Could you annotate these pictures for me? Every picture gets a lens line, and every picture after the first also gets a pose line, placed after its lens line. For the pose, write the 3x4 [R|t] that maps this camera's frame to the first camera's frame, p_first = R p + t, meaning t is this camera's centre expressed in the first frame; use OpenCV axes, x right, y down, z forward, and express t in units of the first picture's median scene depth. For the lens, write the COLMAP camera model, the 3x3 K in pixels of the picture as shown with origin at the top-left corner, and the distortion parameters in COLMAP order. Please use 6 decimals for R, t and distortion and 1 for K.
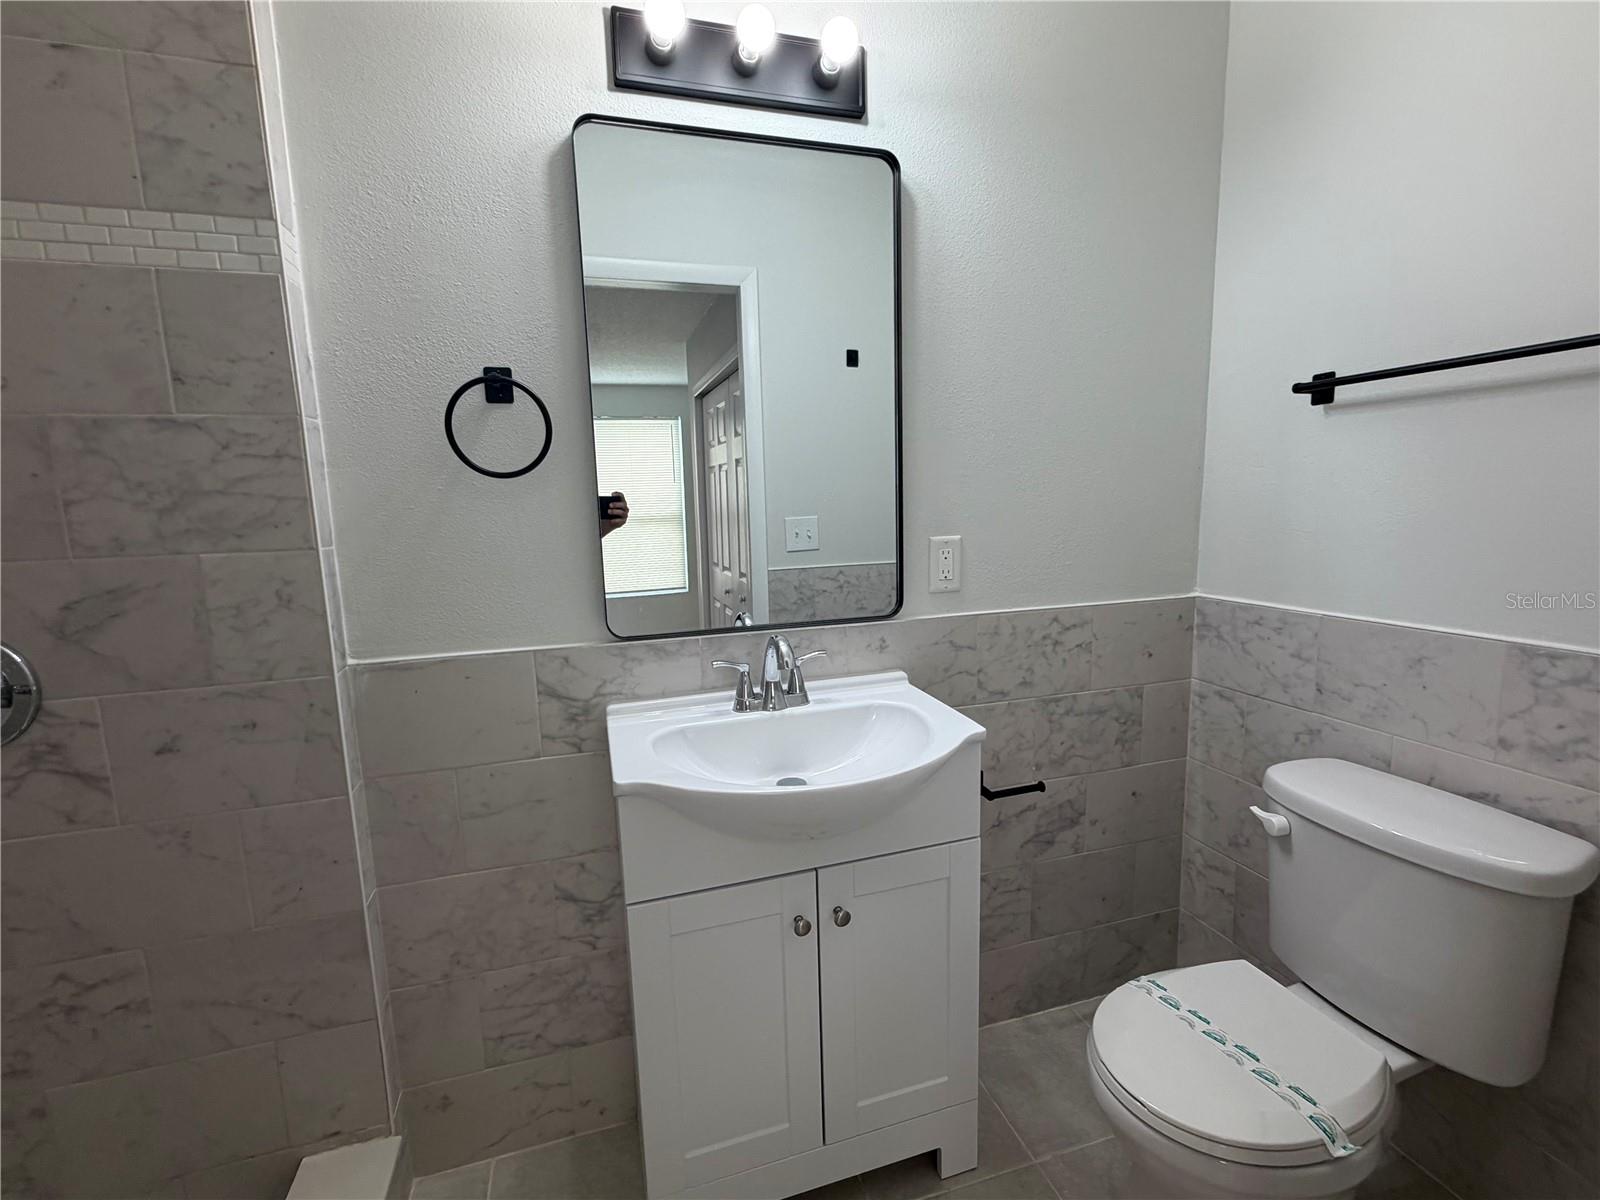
lens RADIAL K [[701.8, 0, 801.7], [0, 701.8, 598.2], [0, 0, 1]] dist [-0.015535, 0.001355]
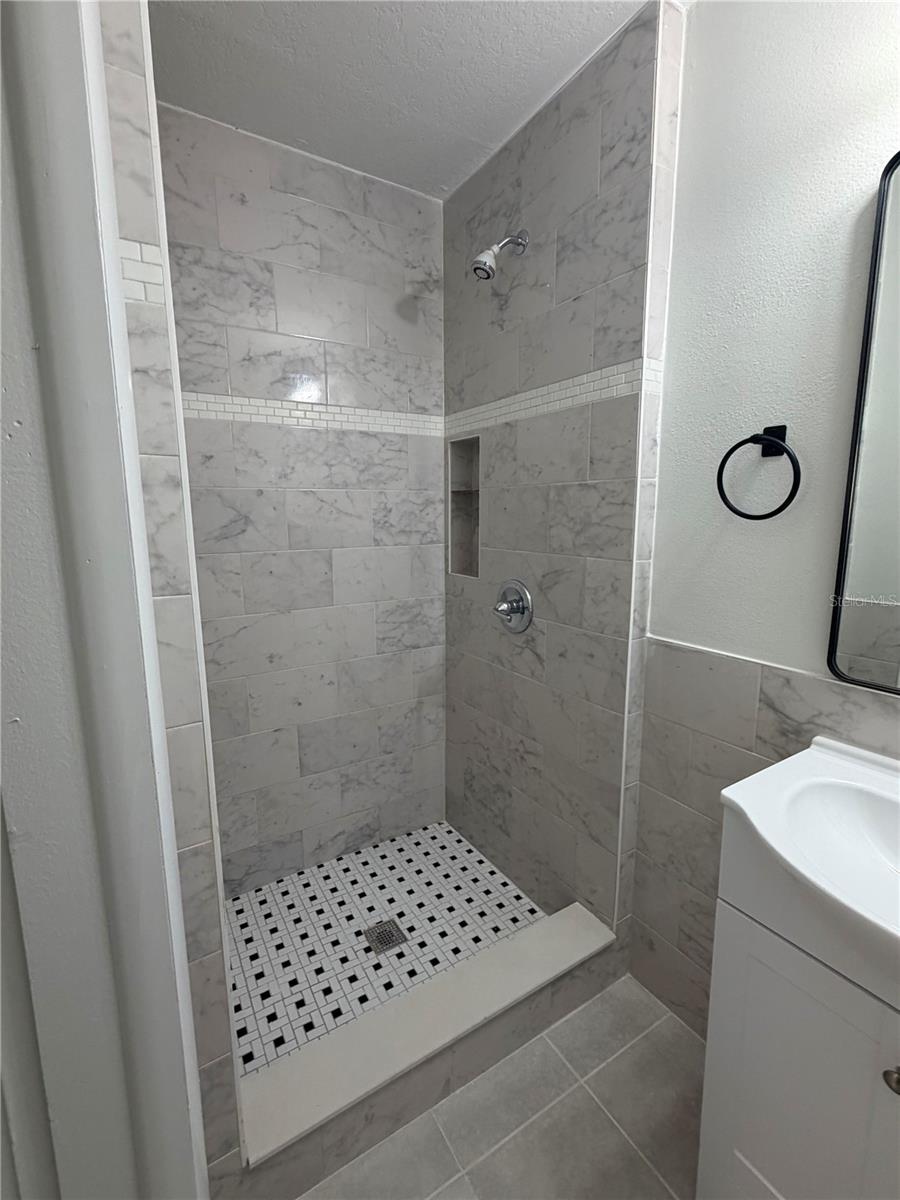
lens RADIAL K [[526.3, 0, 449.7], [0, 526.3, 598.9], [0, 0, 1]] dist [-0.015535, 0.001355]
pose [[0.234602, 0.177621, -0.955726, 0.383794], [-0.144160, 0.978651, 0.146495, -0.104273], [0.961343, 0.103409, 0.255199, 0.302858]]
